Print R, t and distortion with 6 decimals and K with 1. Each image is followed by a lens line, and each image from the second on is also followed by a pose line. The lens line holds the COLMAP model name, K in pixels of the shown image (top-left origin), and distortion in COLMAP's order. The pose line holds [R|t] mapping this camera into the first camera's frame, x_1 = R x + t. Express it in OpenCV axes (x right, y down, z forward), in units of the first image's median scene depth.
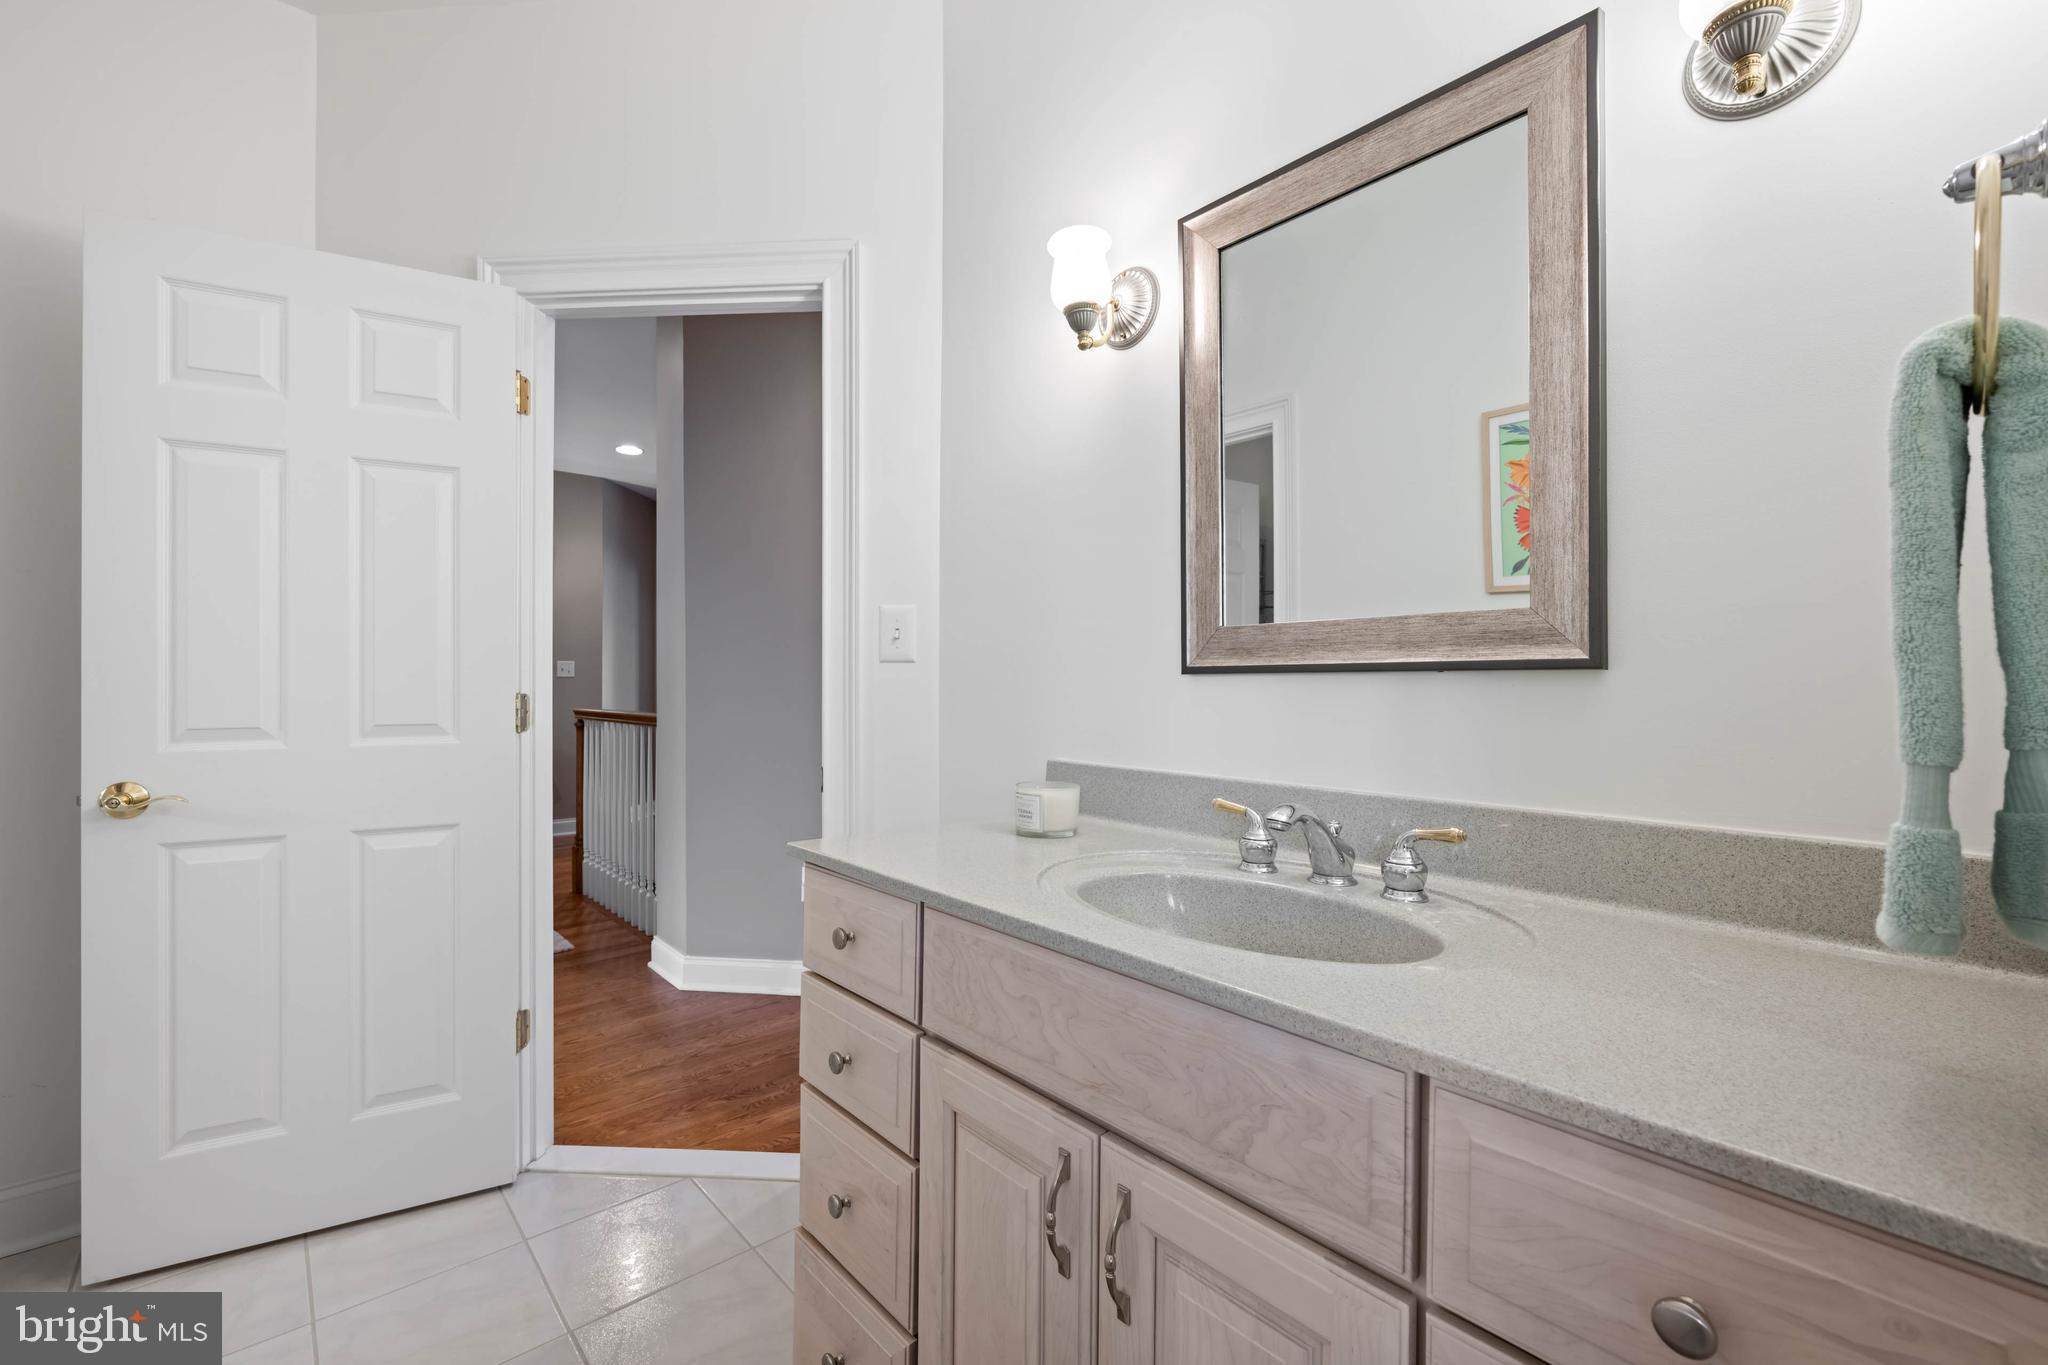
lens RADIAL K [[847.4, 0, 1024.9], [0, 847.4, 677.1], [0, 0, 1]] dist [-0.000560, -0.000055]
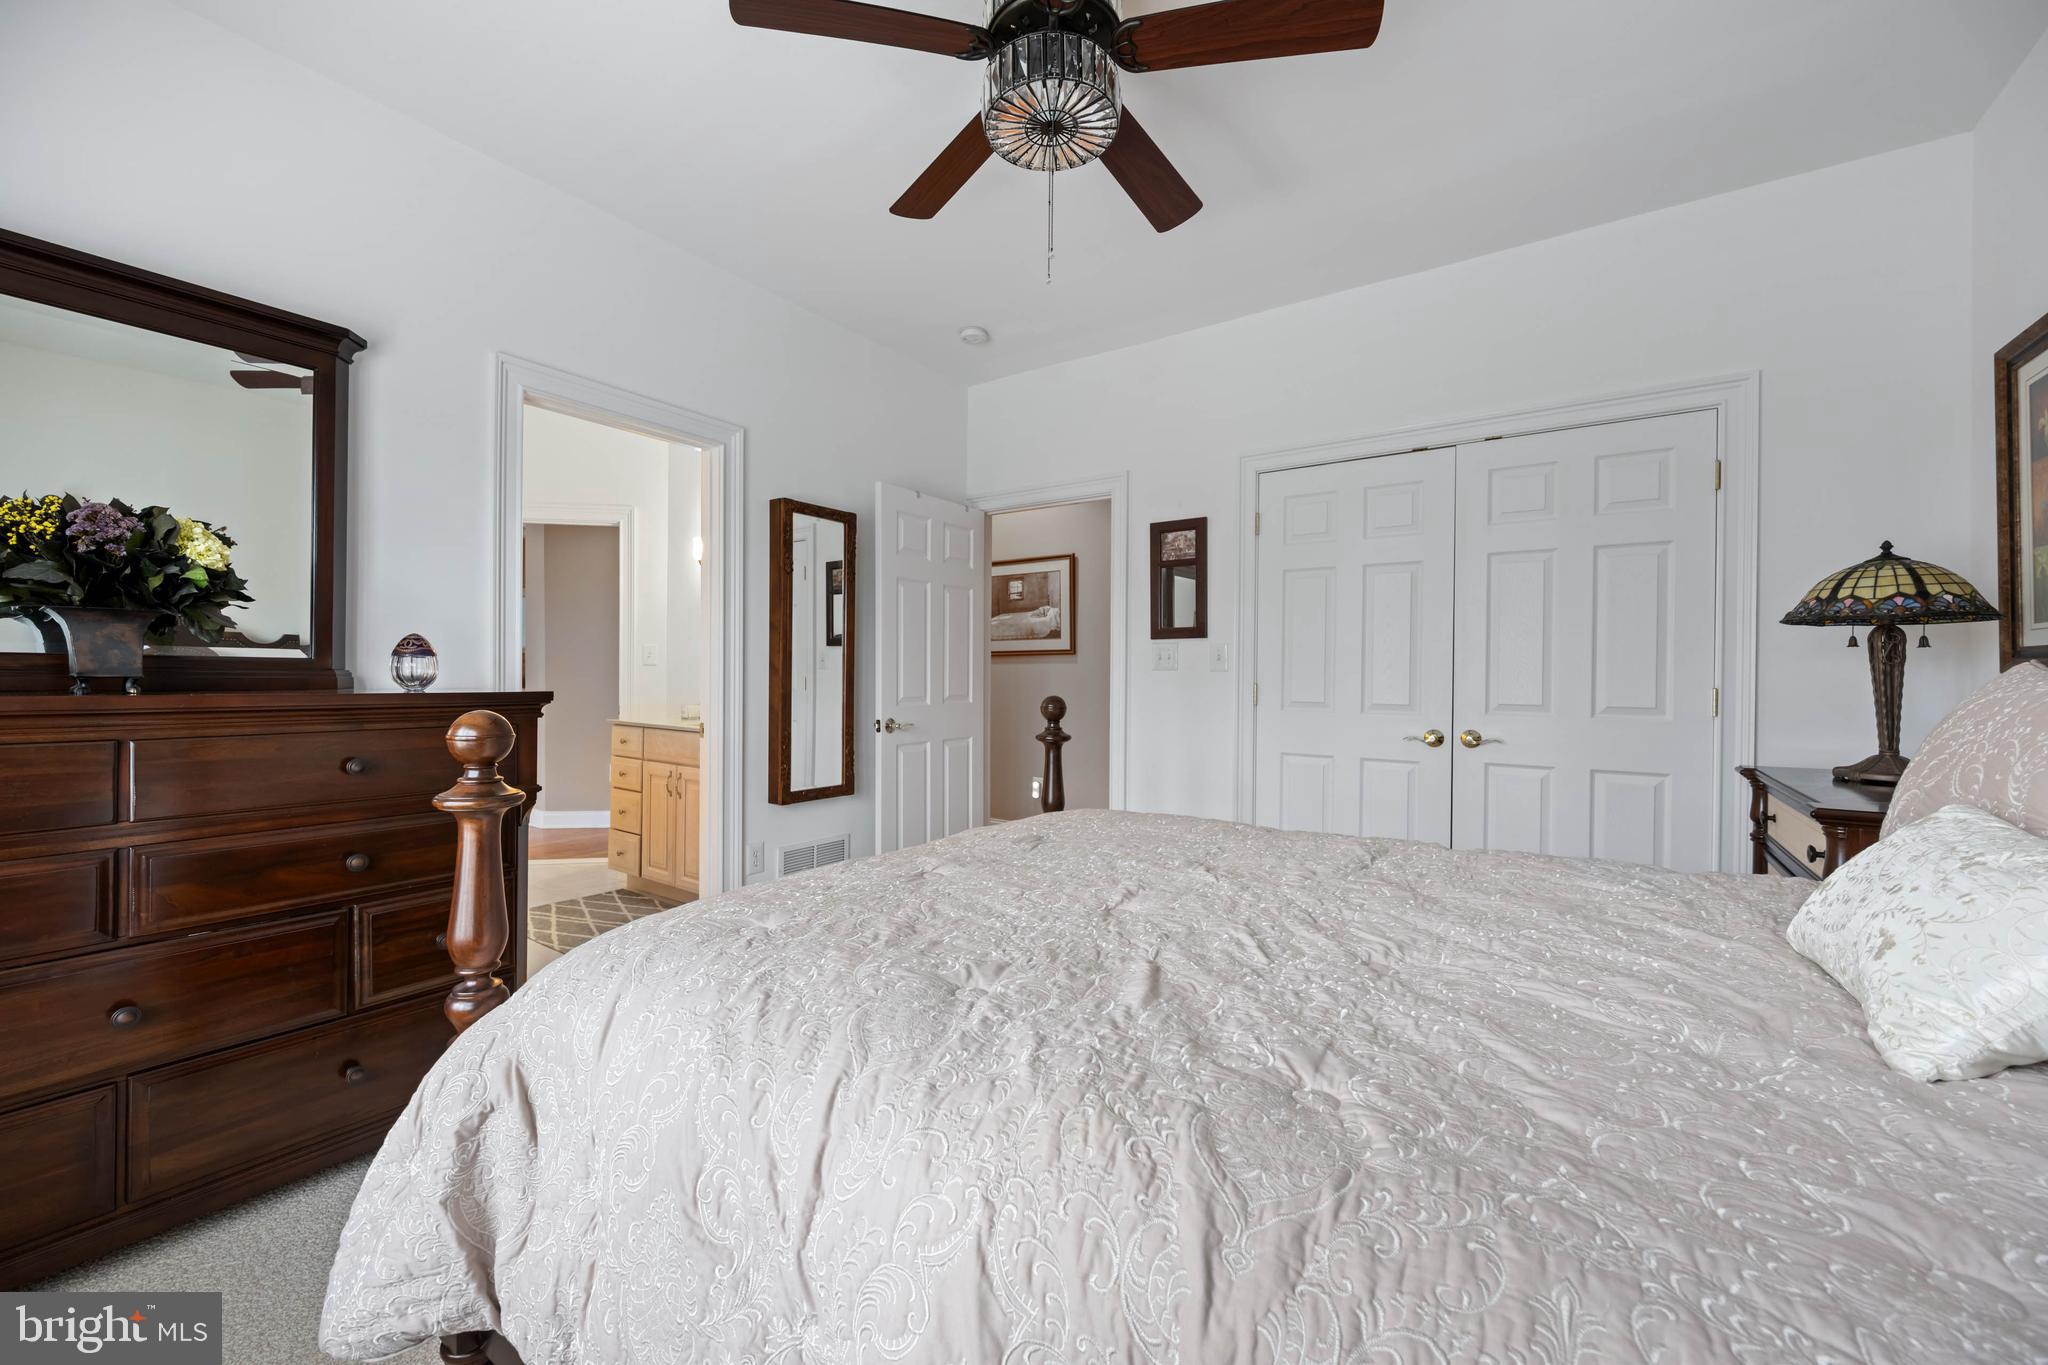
lens RADIAL K [[810.3, 0, 1024.1], [0, 810.3, 674.0], [0, 0, 1]] dist [0.002396, 0.000117]
pose [[0.976112, 0.008110, 0.217118, 0.790229], [-0.009381, 0.999944, 0.004825, -0.026702], [-0.217067, -0.006746, 0.976133, -3.100183]]
